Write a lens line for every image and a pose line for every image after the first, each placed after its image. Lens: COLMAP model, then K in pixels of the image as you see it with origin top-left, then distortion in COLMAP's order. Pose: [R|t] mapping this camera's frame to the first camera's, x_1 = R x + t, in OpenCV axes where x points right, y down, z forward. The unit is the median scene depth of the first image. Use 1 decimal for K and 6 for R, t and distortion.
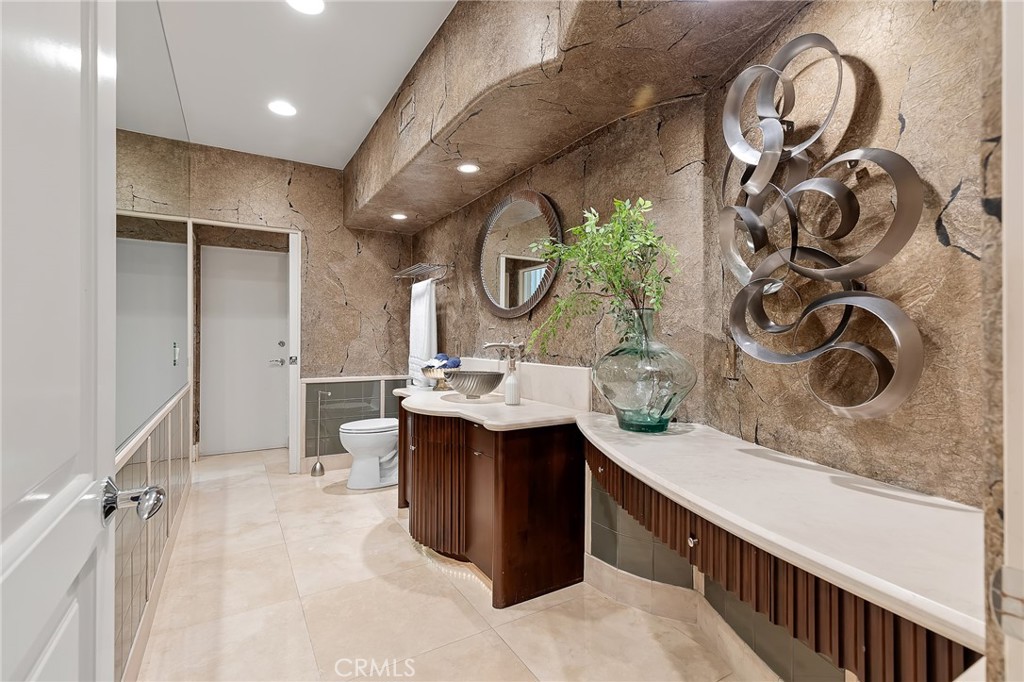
lens RADIAL K [[466.2, 0, 506.8], [0, 466.2, 338.3], [0, 0, 1]] dist [-0.000413, -0.000031]
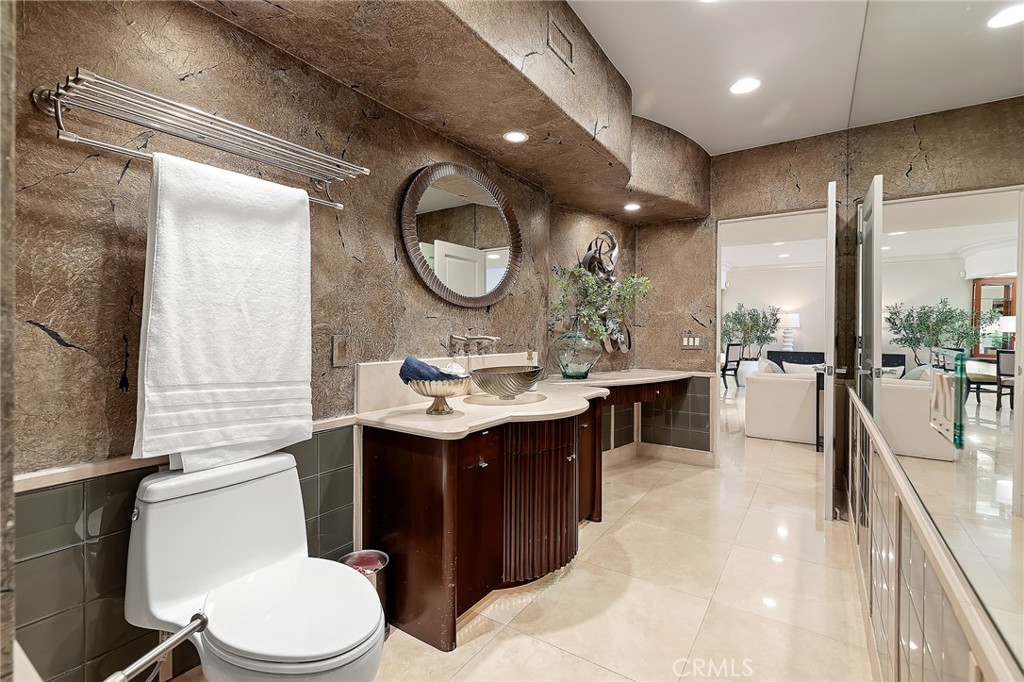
lens RADIAL K [[466.2, 0, 507.5], [0, 466.2, 334.4], [0, 0, 1]] dist [-0.000413, -0.000031]
pose [[-0.438317, -0.013756, 0.898715, -0.868721], [-0.010116, 0.999895, 0.010372, -0.001876], [-0.898764, -0.004545, -0.438410, 1.398943]]
